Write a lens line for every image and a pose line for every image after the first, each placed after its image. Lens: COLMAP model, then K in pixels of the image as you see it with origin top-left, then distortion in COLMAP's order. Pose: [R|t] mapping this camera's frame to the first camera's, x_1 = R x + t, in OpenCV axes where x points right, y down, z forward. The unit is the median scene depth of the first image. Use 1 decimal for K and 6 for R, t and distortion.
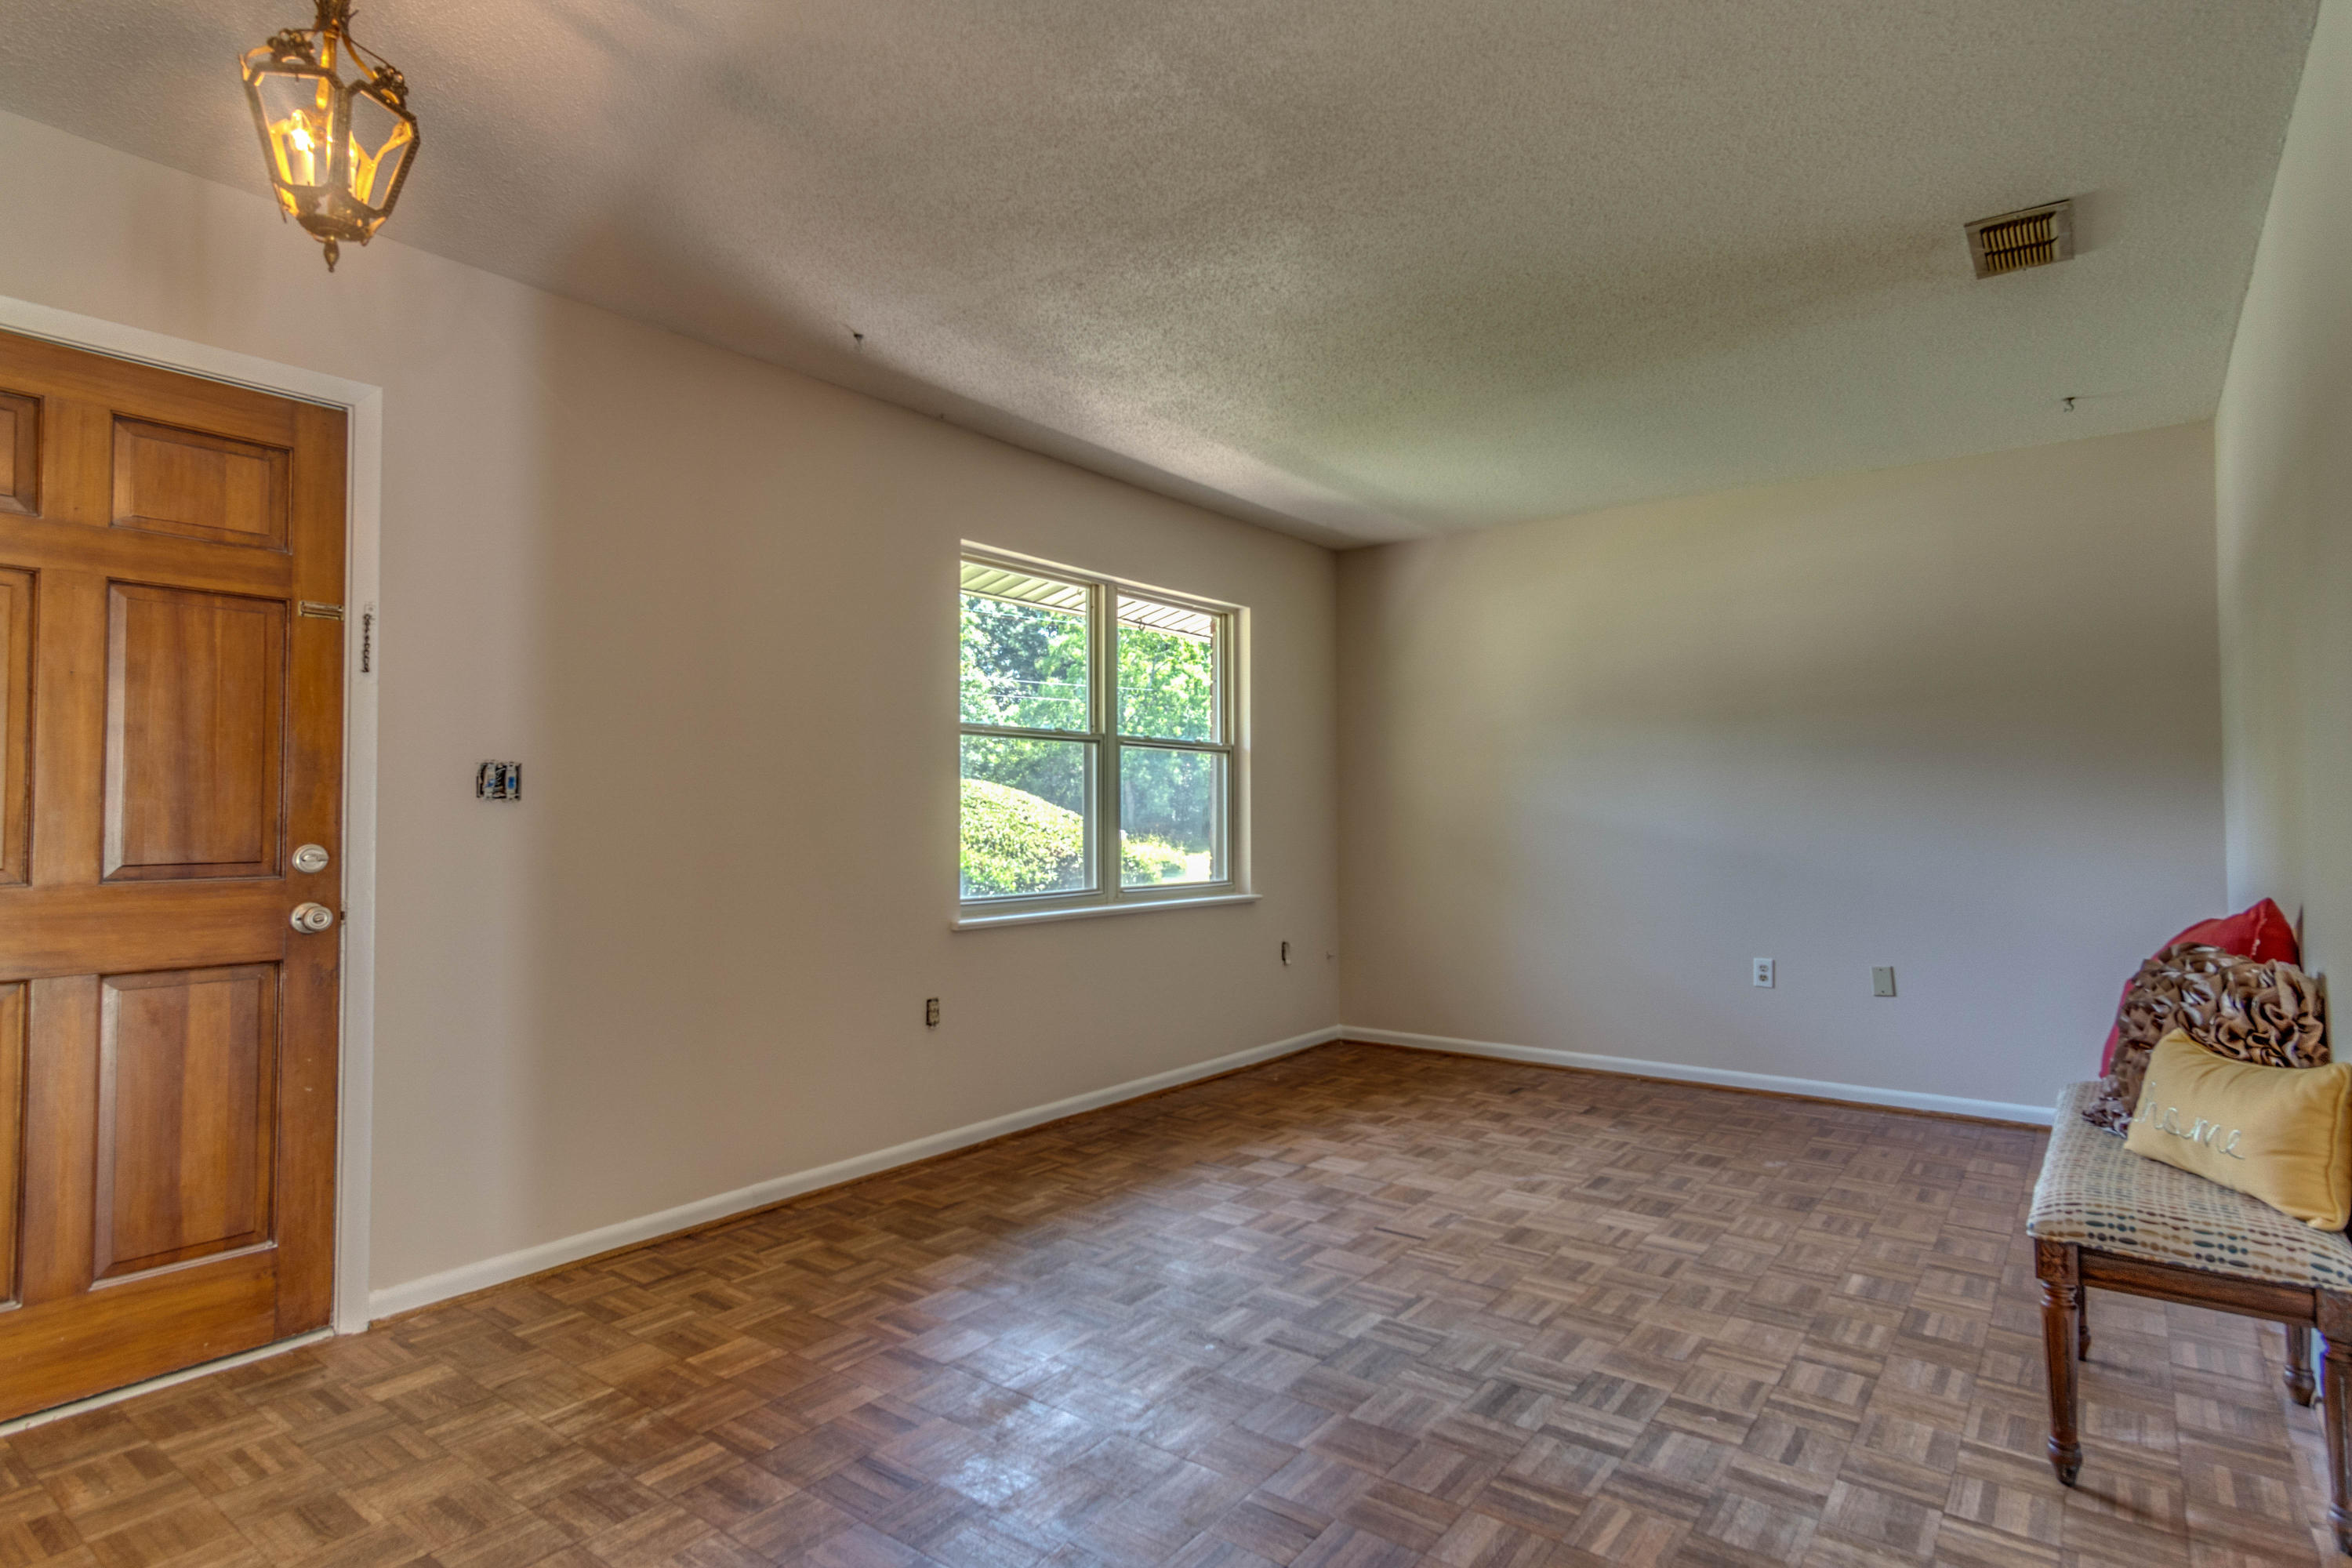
lens RADIAL K [[1226.3, 0, 1176.0], [0, 1226.3, 784.0], [0, 0, 1]] dist [0.001635, 0.000886]
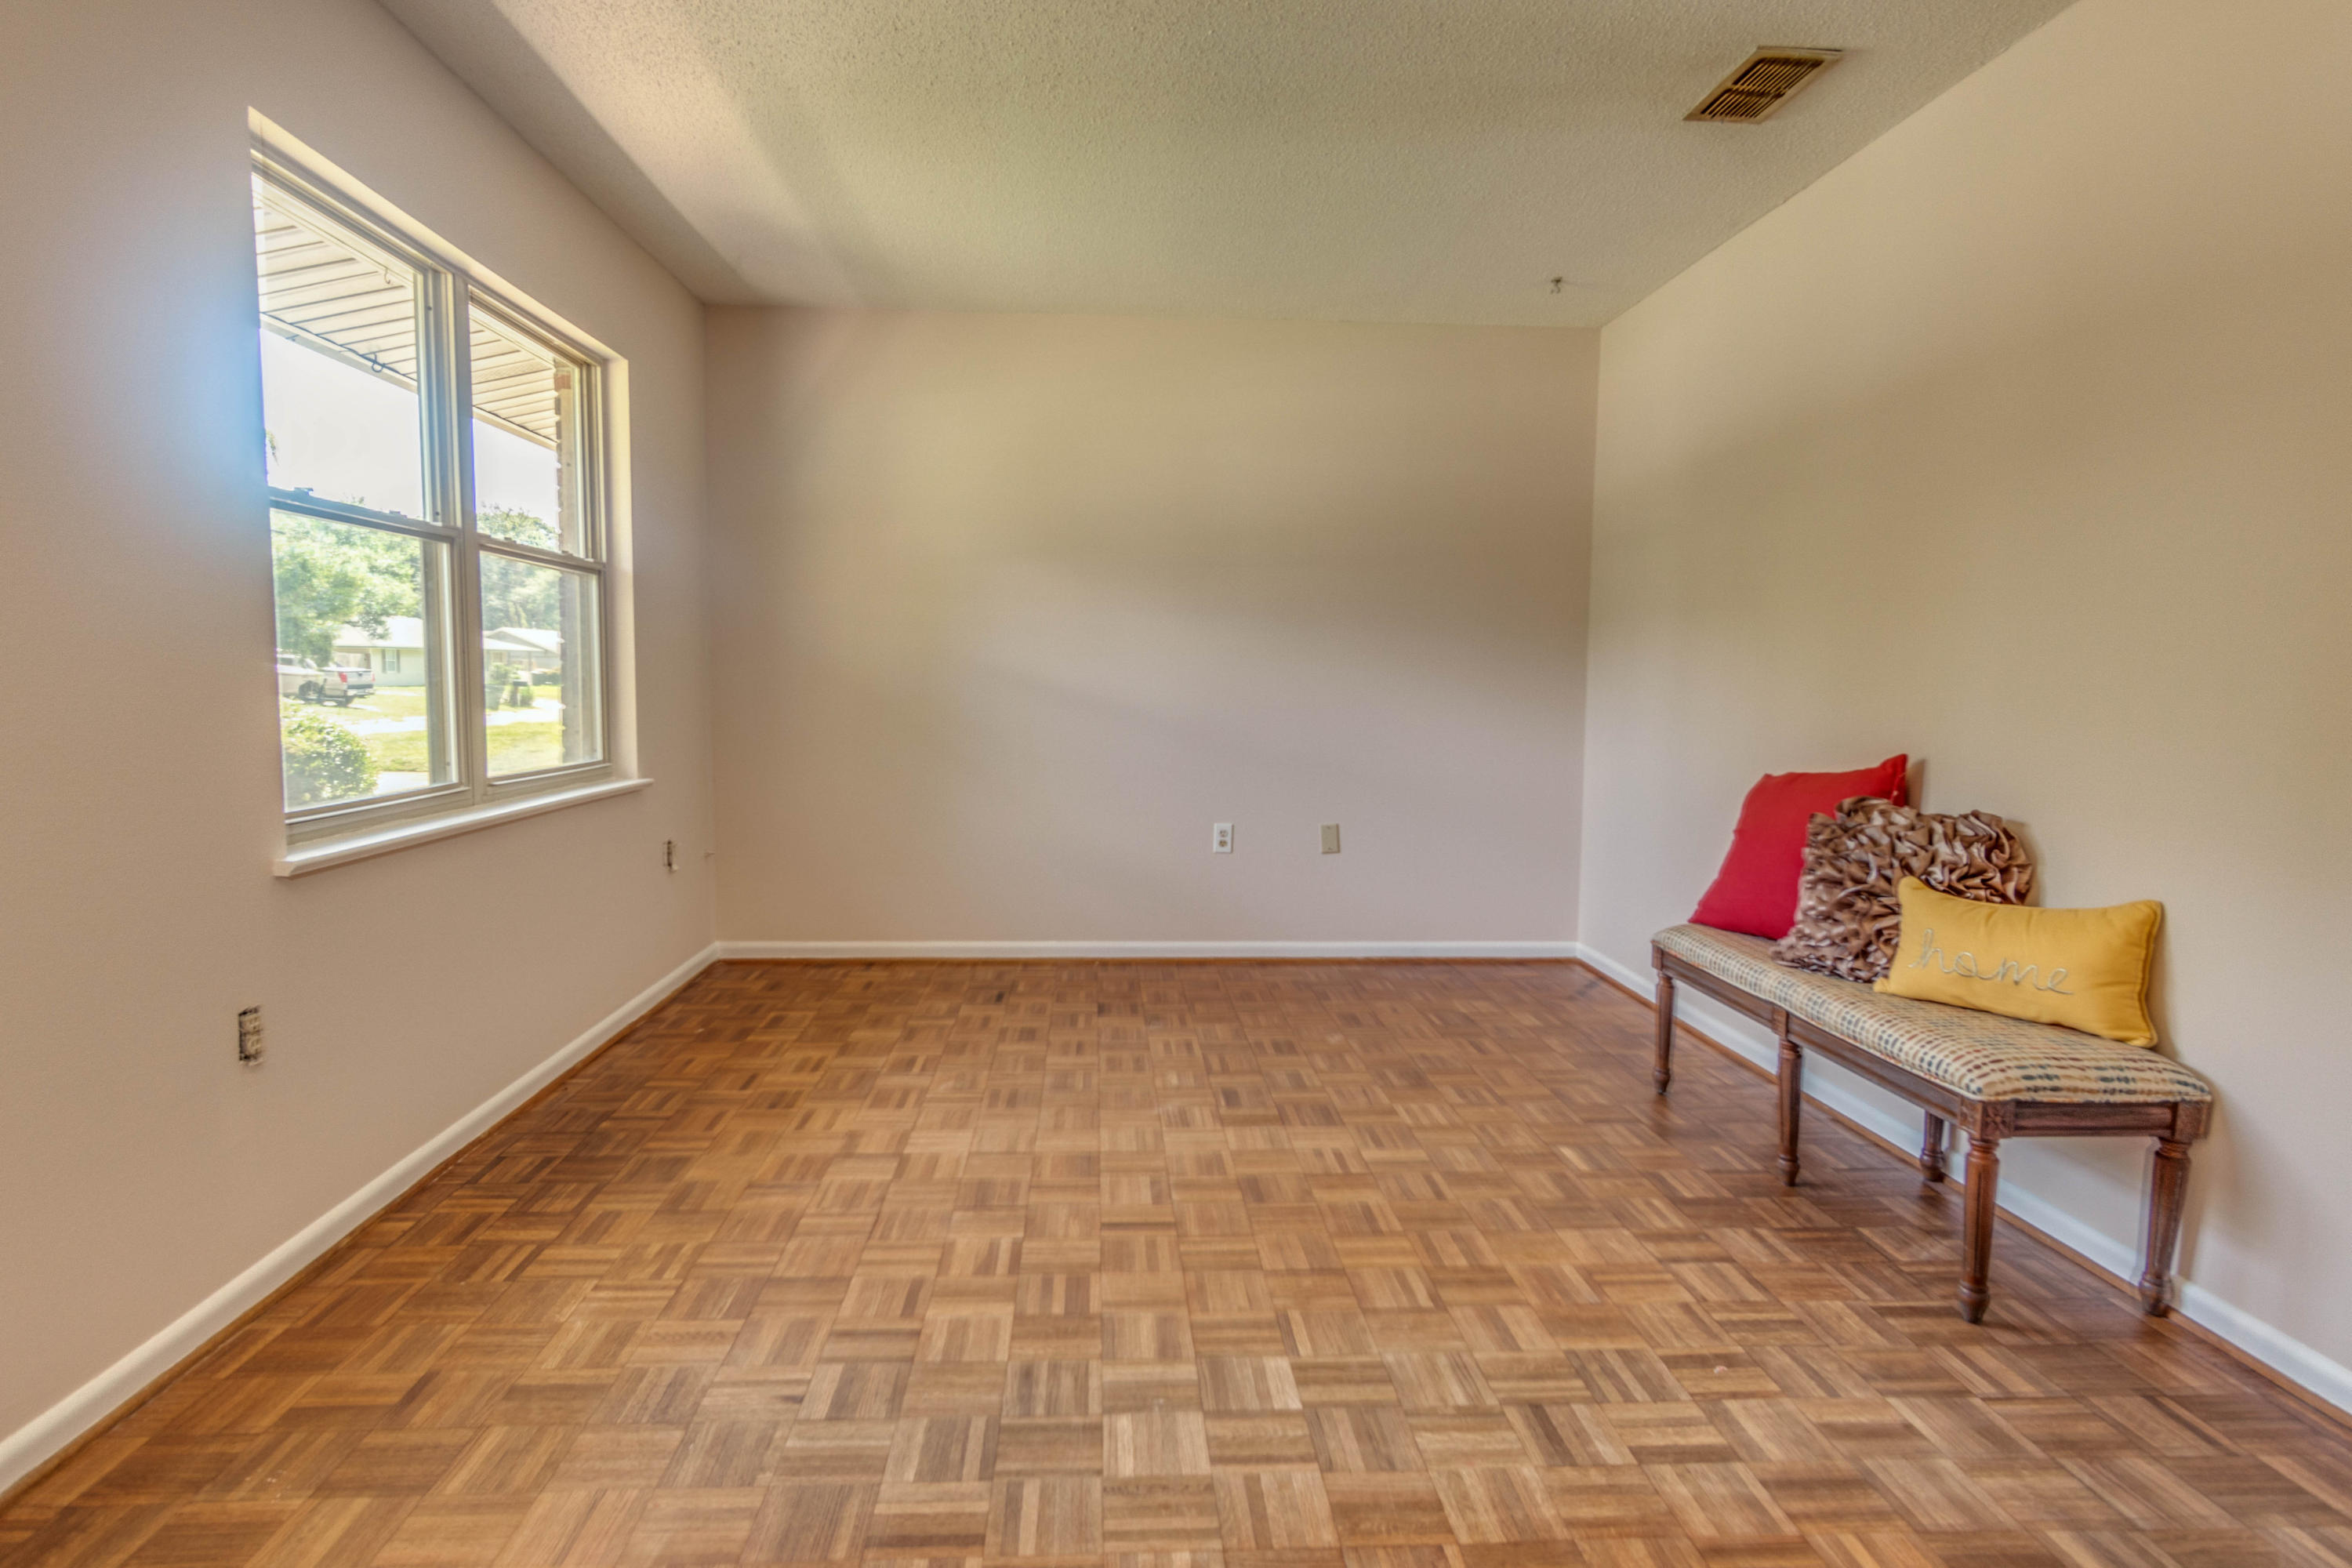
lens RADIAL K [[1272.9, 0, 1176.0], [0, 1272.9, 784.0], [0, 0, 1]] dist [-0.004134, 0.001112]
pose [[0.763733, -0.044587, 0.643991, -0.335953], [-0.028901, 0.994250, 0.103113, 0.016554], [-0.644885, -0.097363, 0.758052, 0.477674]]
